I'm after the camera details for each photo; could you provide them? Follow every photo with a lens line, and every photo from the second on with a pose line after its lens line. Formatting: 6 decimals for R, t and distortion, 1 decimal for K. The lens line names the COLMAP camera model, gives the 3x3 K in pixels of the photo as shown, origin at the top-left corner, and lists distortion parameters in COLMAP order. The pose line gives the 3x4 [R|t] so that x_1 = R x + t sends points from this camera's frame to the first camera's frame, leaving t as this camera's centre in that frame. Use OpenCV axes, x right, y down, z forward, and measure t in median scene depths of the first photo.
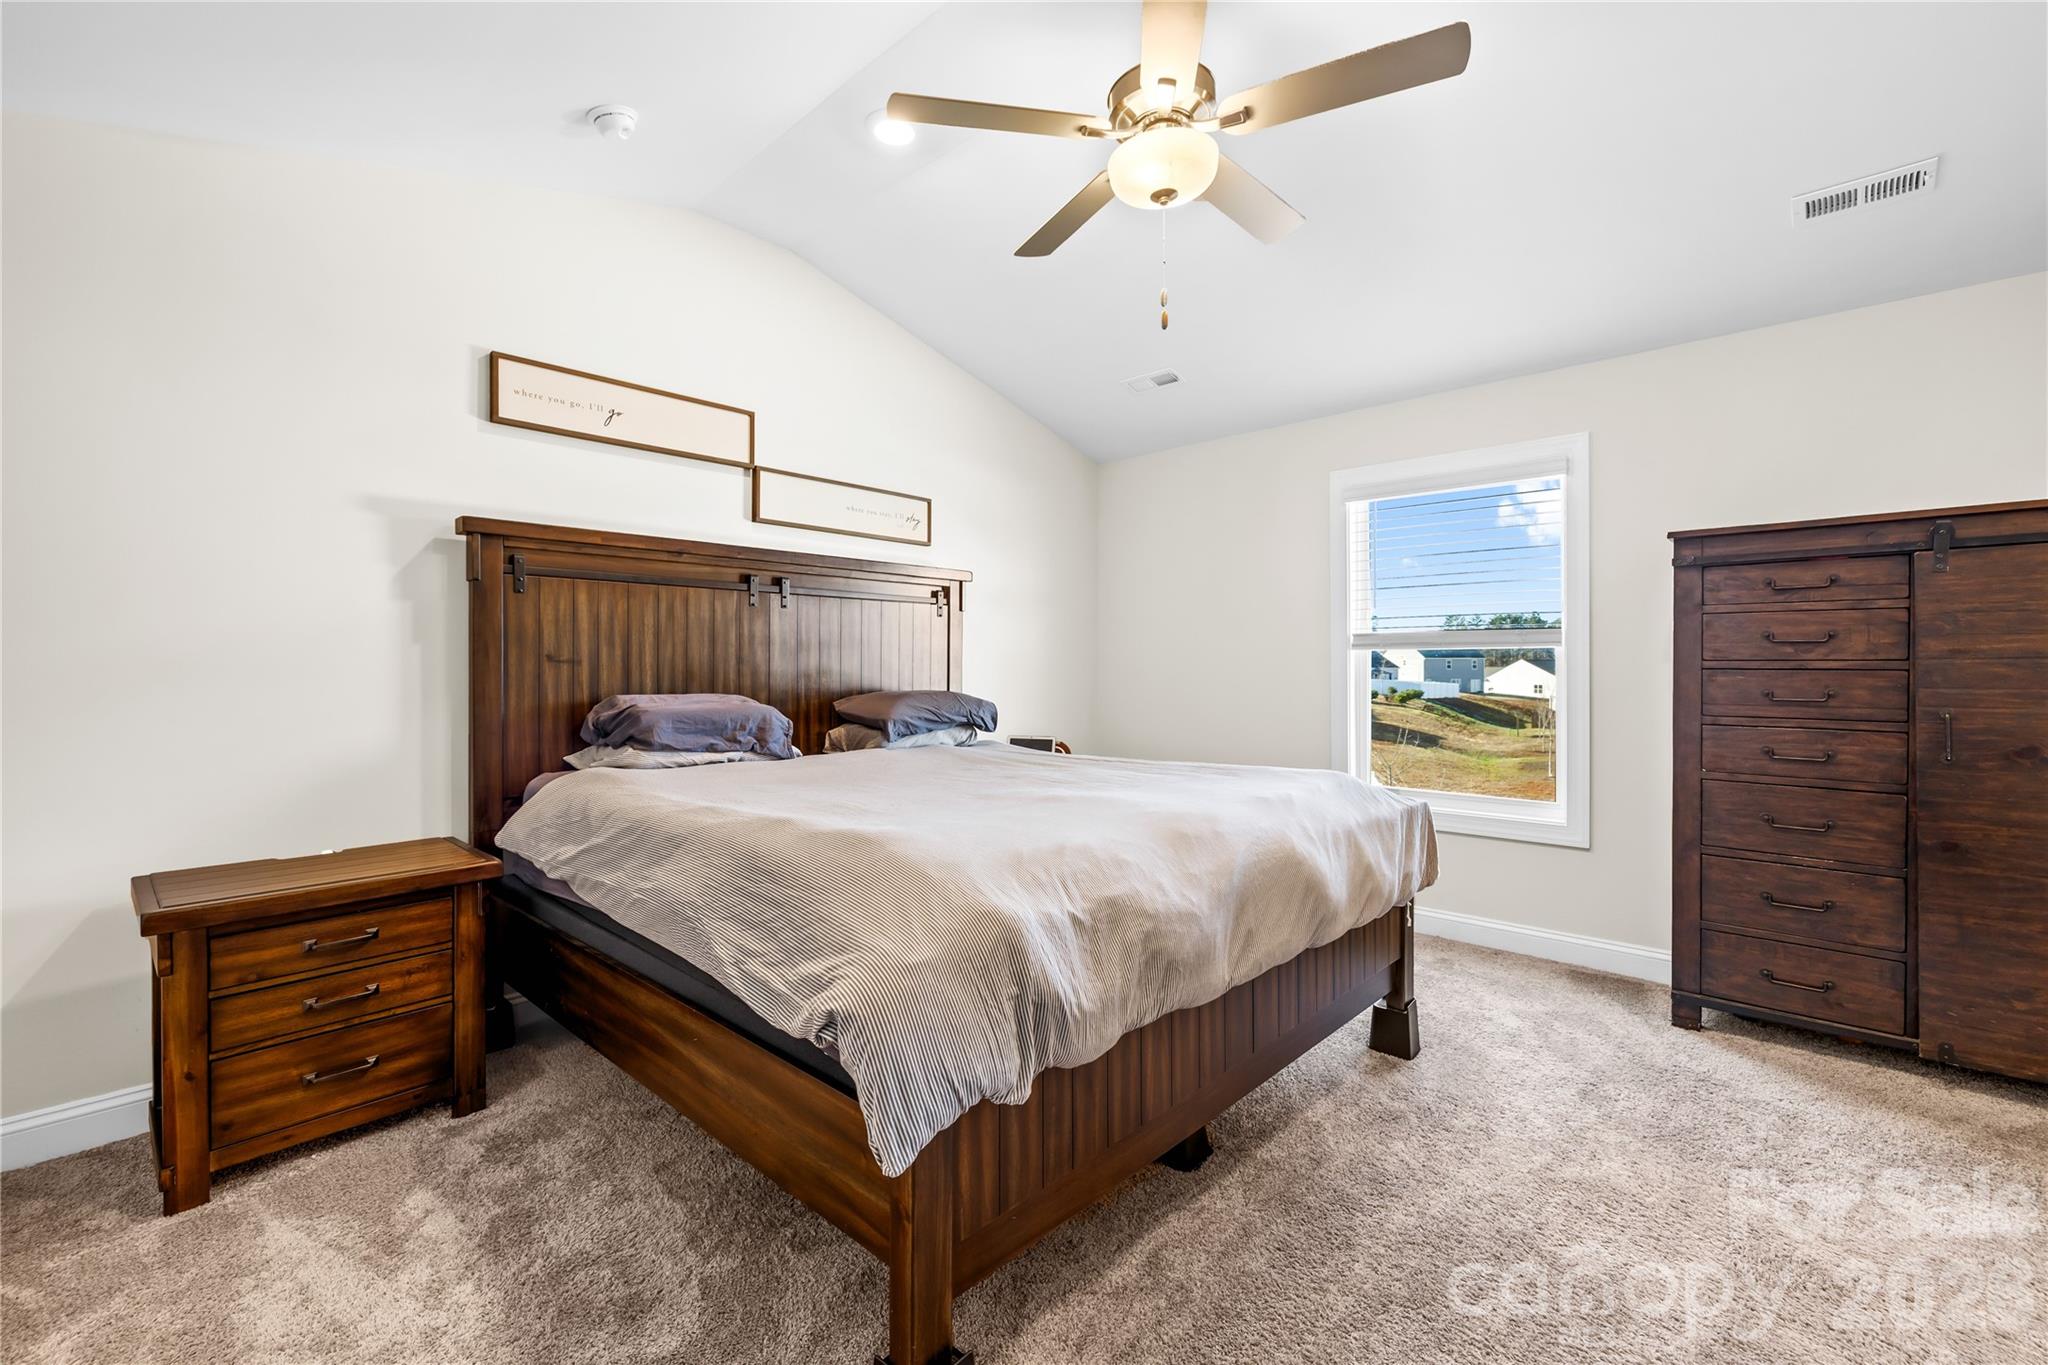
lens RADIAL K [[863.9, 0, 1023.1], [0, 863.9, 674.1], [0, 0, 1]] dist [0.002395, -0.000076]
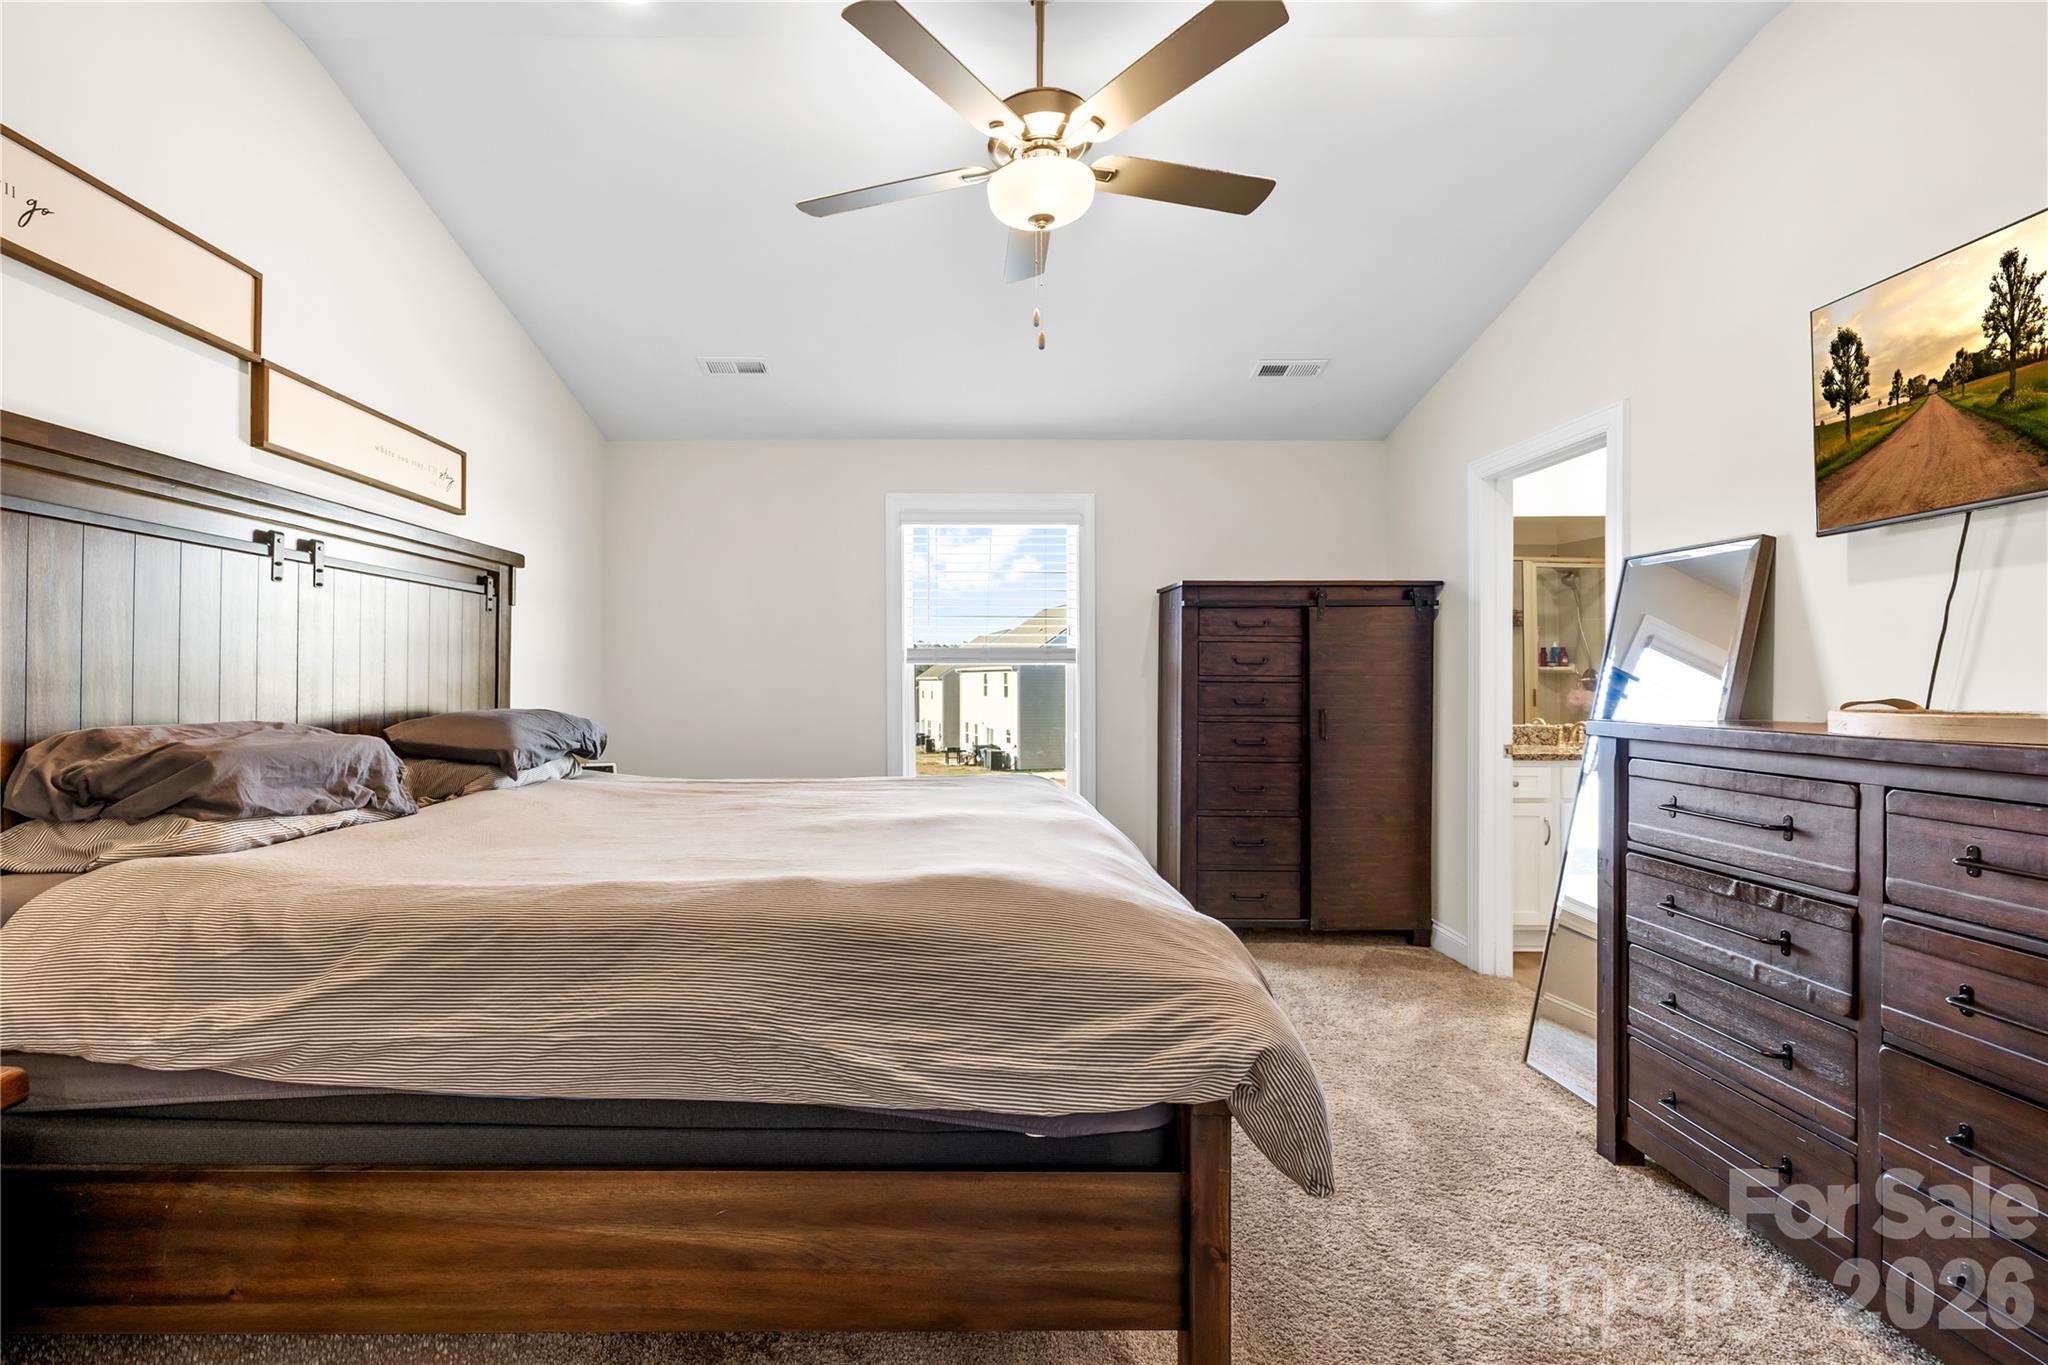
lens RADIAL K [[897.8, 0, 954.5], [0, 897.8, 680.9], [0, 0, 1]] dist [-0.000403, -0.000023]
pose [[0.733746, 0.001284, 0.679423, -0.472023], [0.002555, 0.999986, -0.004648, -0.001491], [-0.679420, 0.005146, 0.733732, 0.216940]]
